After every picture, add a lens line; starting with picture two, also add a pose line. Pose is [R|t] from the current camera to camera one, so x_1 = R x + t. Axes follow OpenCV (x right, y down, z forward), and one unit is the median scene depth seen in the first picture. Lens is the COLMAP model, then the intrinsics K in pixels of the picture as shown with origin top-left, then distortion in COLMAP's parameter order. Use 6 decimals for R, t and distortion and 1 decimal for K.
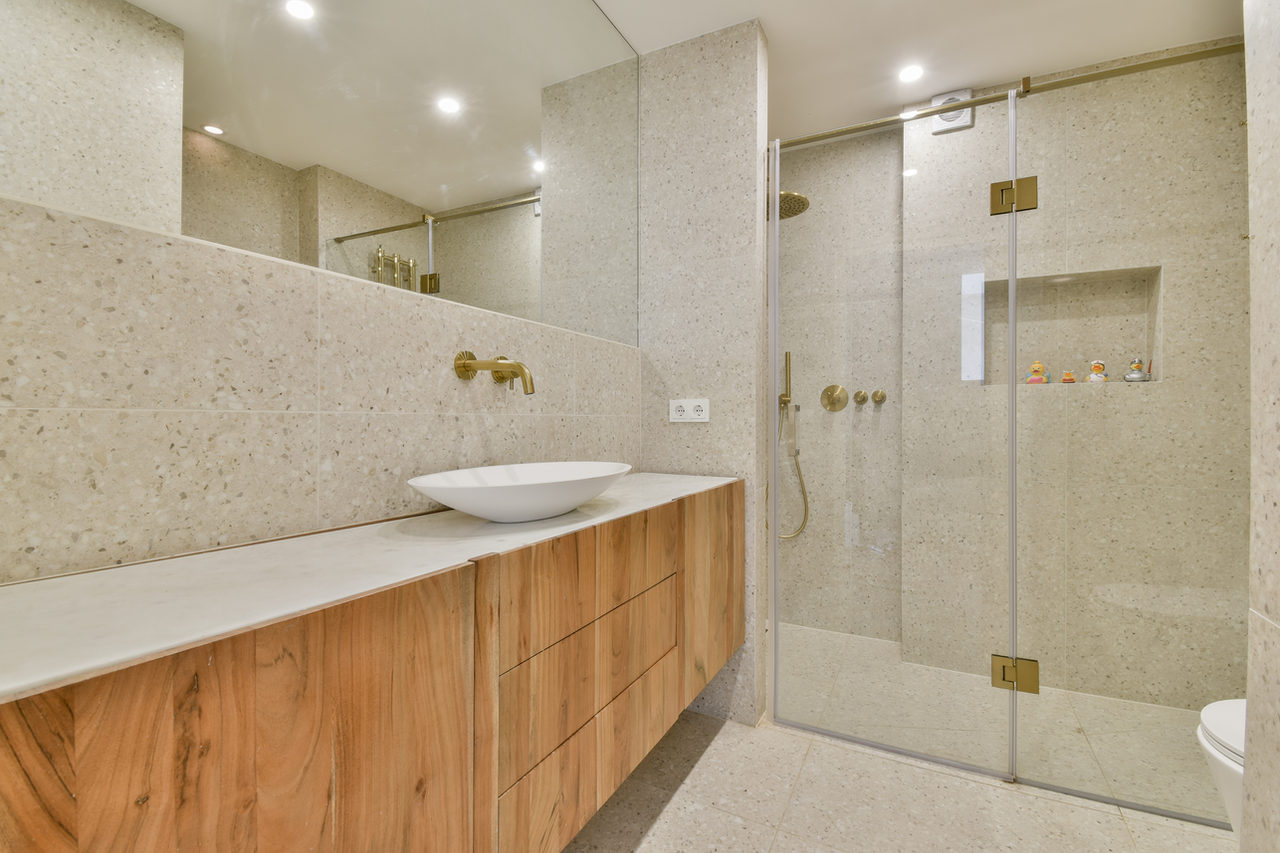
lens RADIAL K [[567.5, 0, 640.0], [0, 567.5, 426.5], [0, 0, 1]] dist [0.023963, -0.021300]
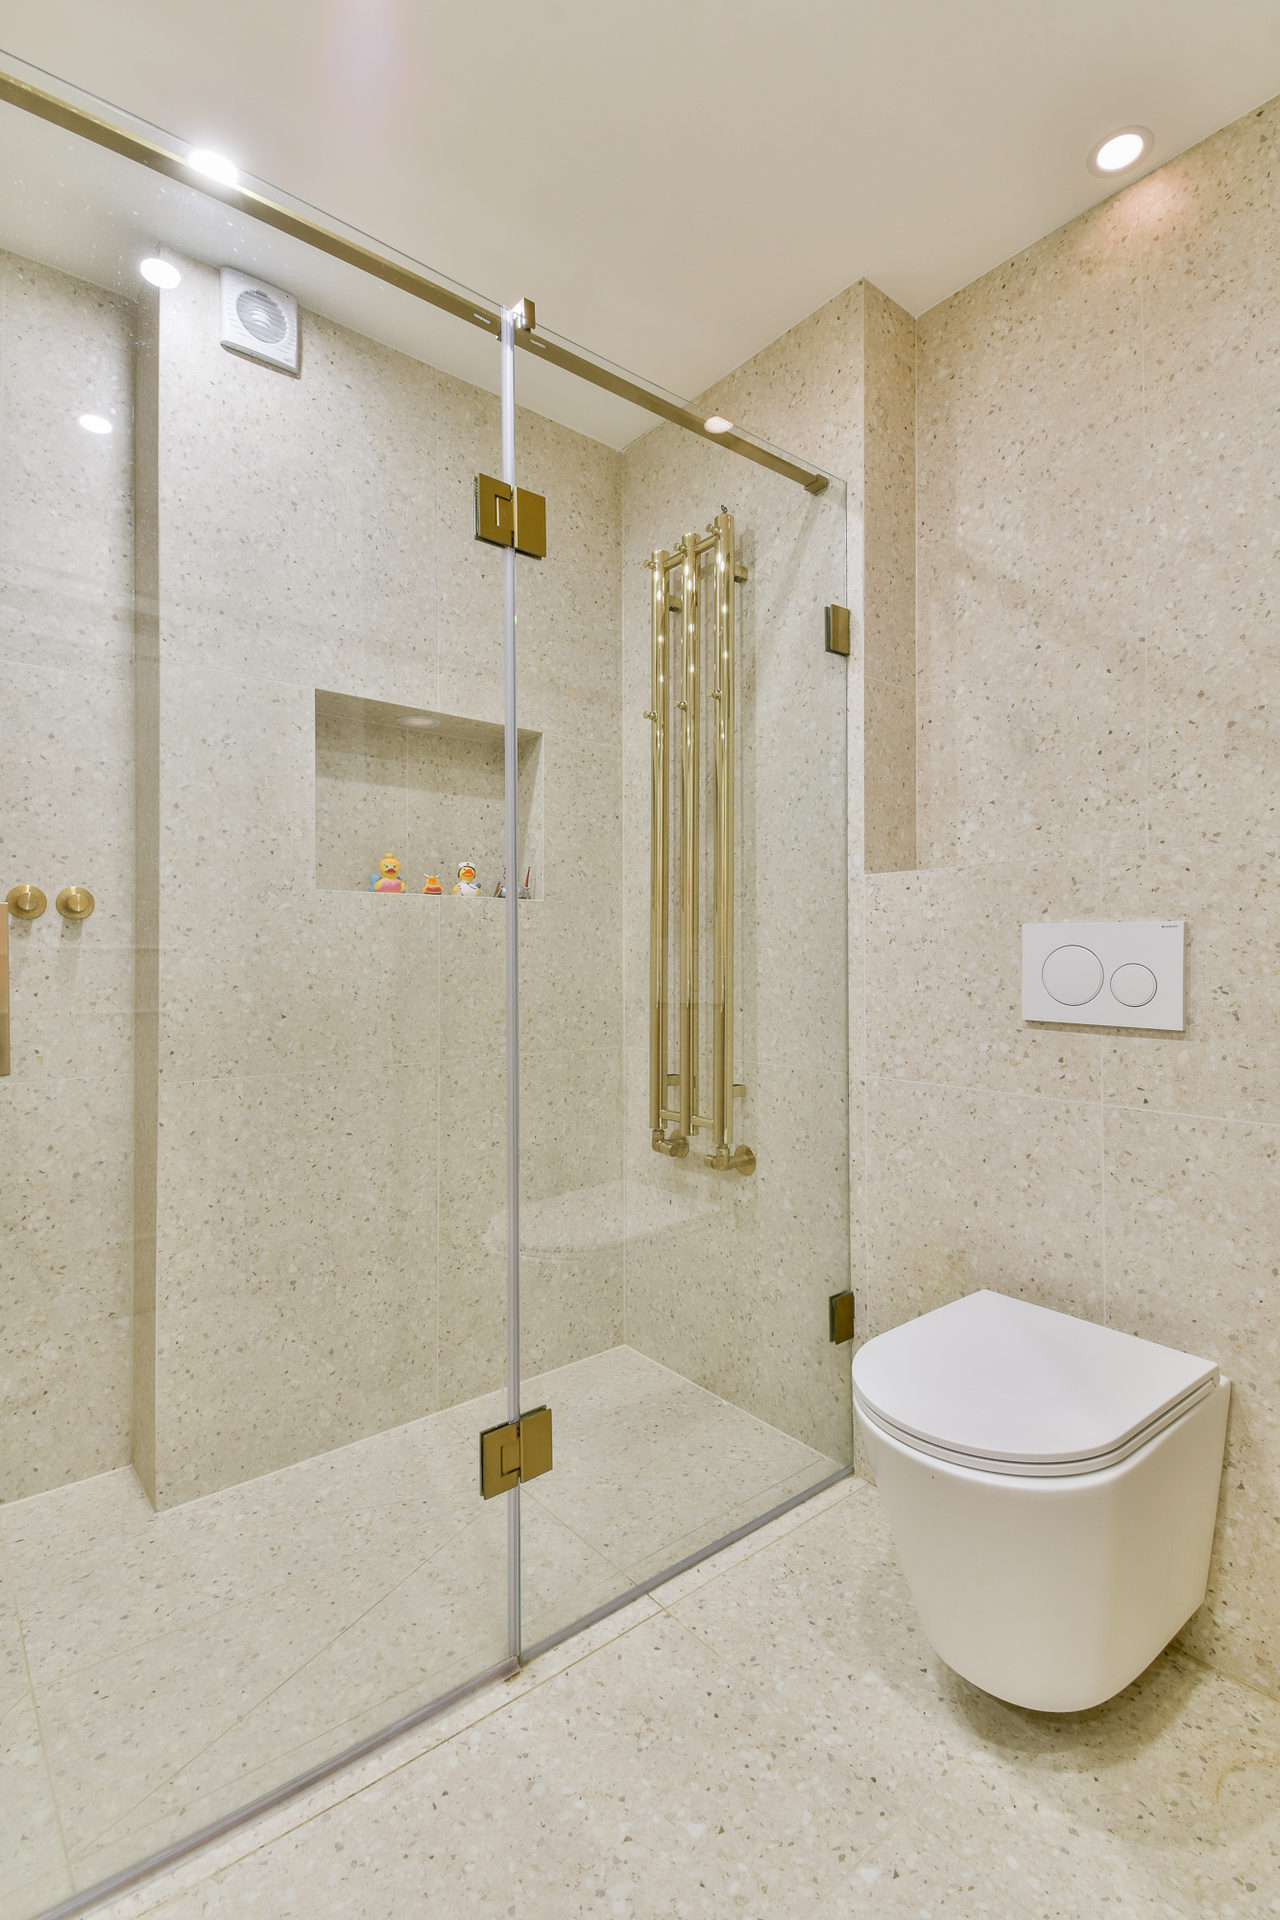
lens RADIAL K [[887.9, 0, 644.6], [0, 887.9, 950.8], [0, 0, 1]] dist [0.030302, -0.026394]
pose [[0.388684, 0.004397, 0.921361, -0.029200], [0.016096, 0.999804, -0.011562, -0.002740], [-0.921231, 0.019324, 0.388537, 0.443630]]
